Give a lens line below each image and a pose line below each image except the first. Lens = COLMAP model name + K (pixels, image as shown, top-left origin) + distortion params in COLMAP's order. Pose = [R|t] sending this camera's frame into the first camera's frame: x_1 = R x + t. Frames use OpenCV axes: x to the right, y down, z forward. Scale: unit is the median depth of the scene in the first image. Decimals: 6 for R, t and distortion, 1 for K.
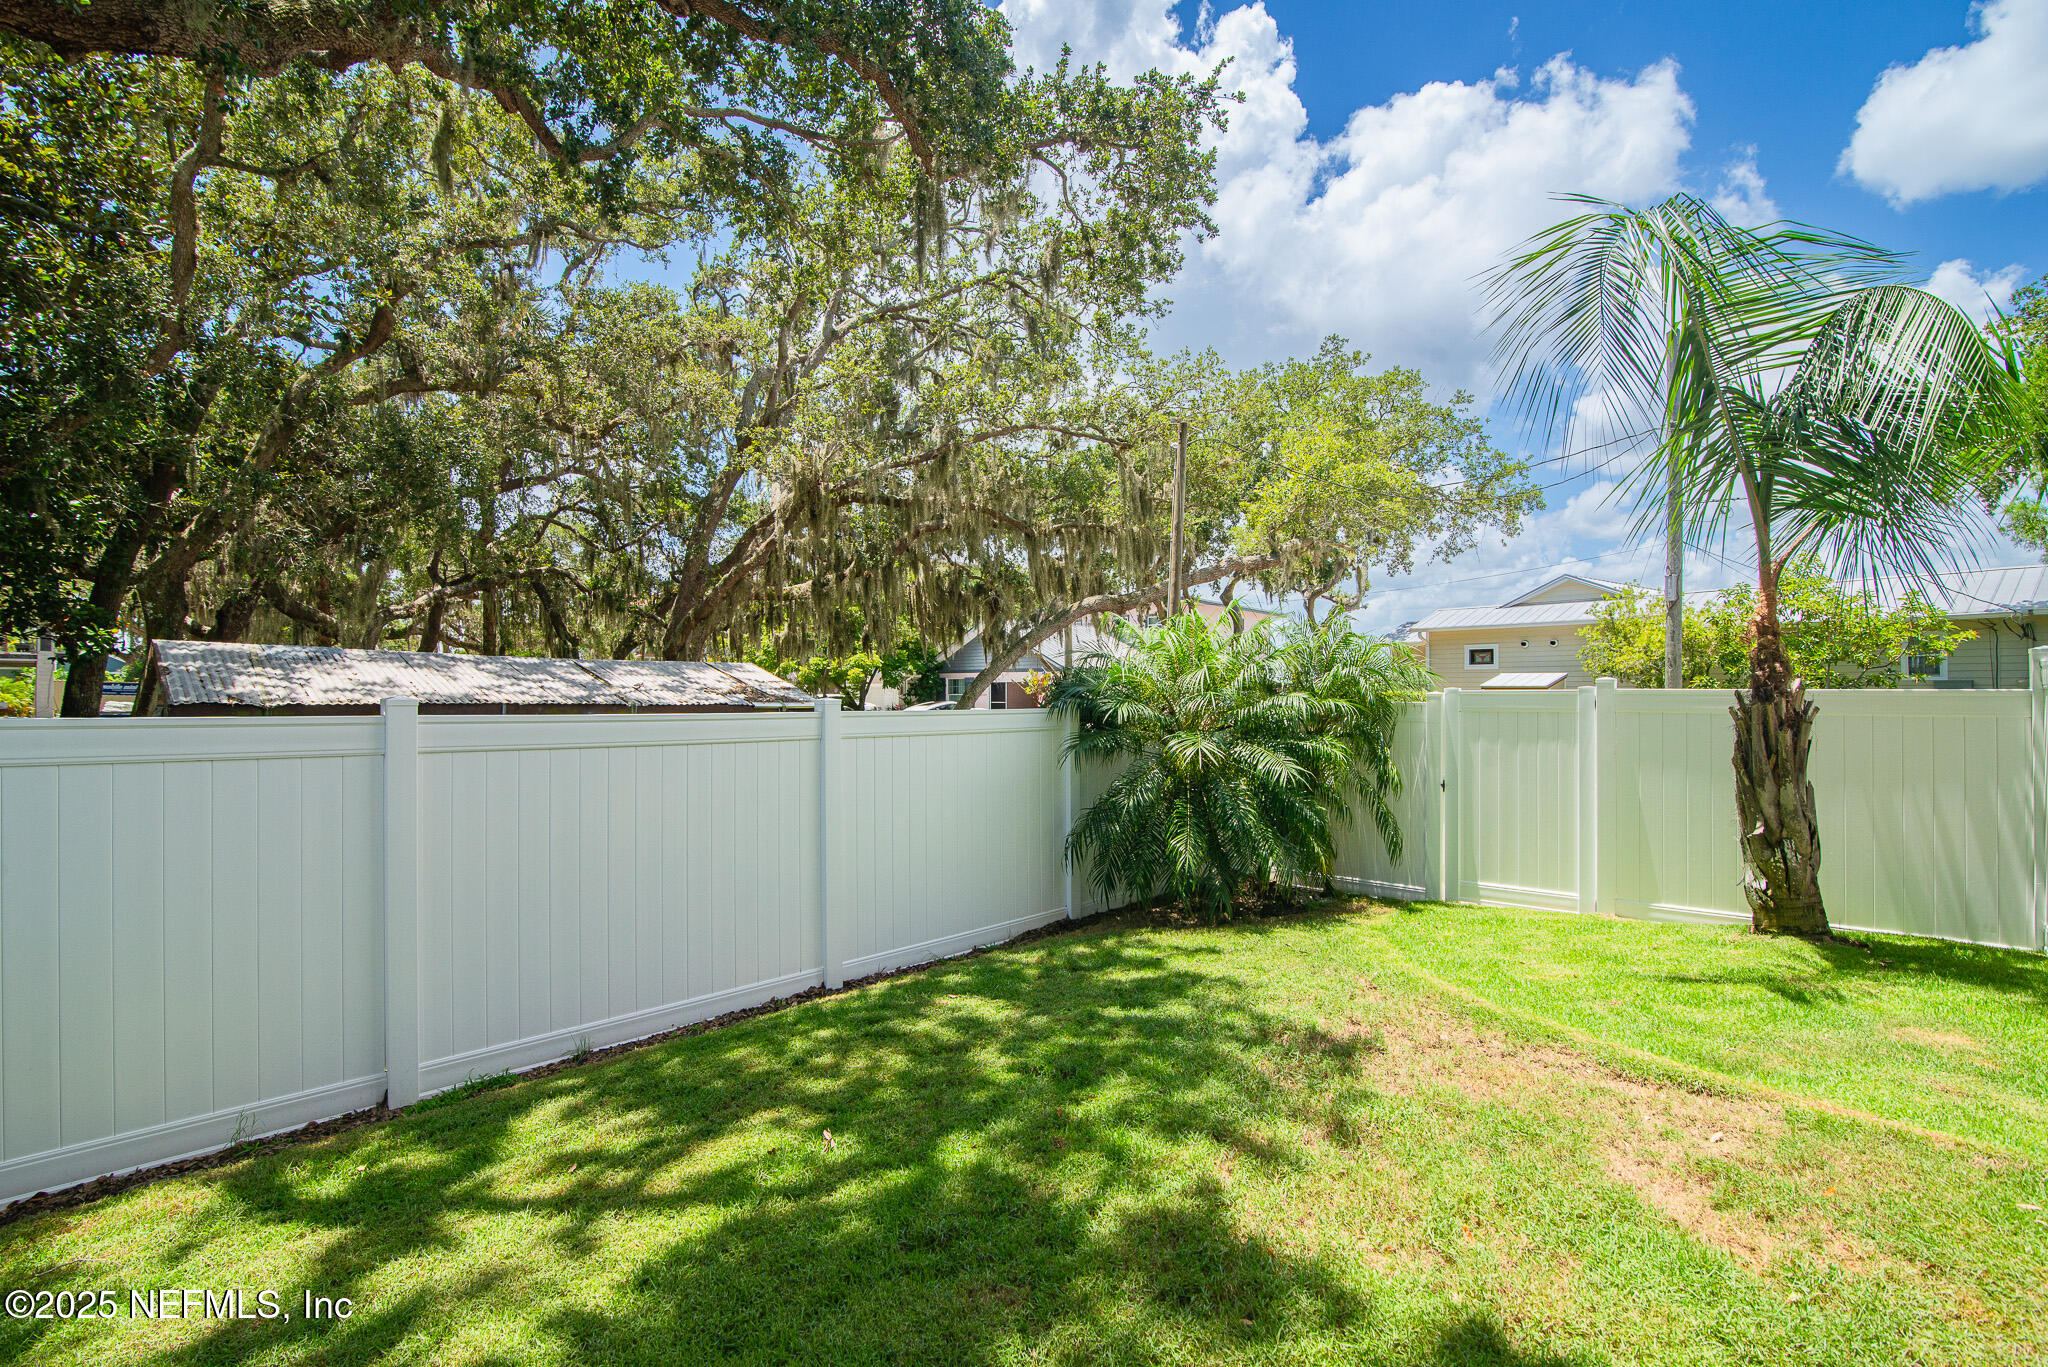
lens RADIAL K [[939.2, 0, 1012.0], [0, 939.2, 693.6], [0, 0, 1]] dist [-0.004406, -0.000373]
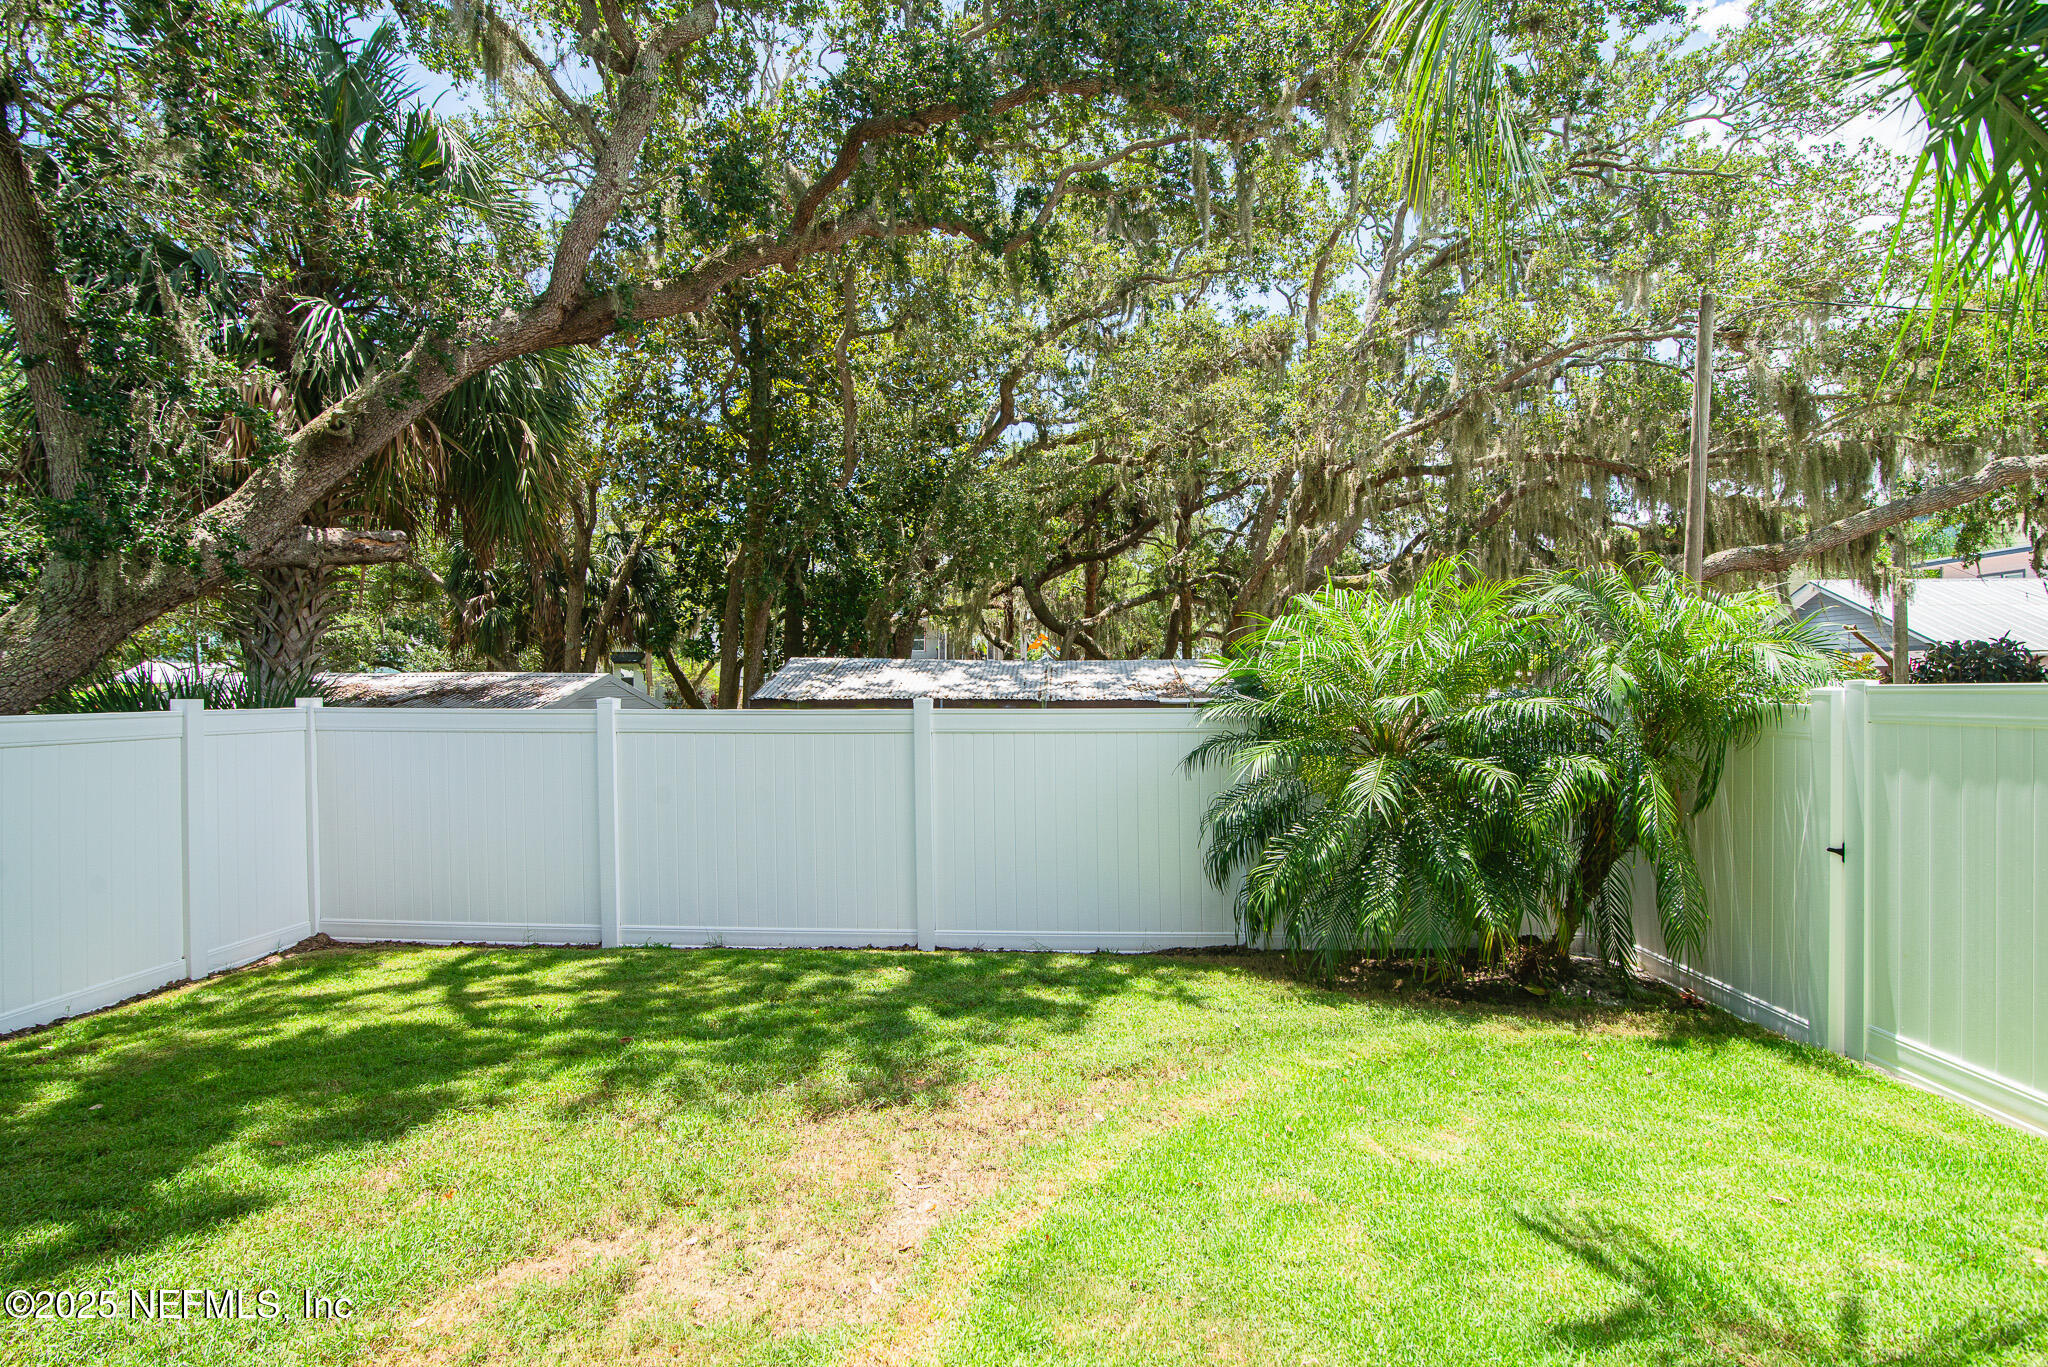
lens RADIAL K [[939.2, 0, 1012.0], [0, 939.2, 693.6], [0, 0, 1]] dist [-0.004406, -0.000373]
pose [[0.644630, -0.000666, -0.764494, 1.001873], [0.007125, 0.999961, 0.005137, -0.004631], [0.764462, -0.008759, 0.644610, 0.460346]]
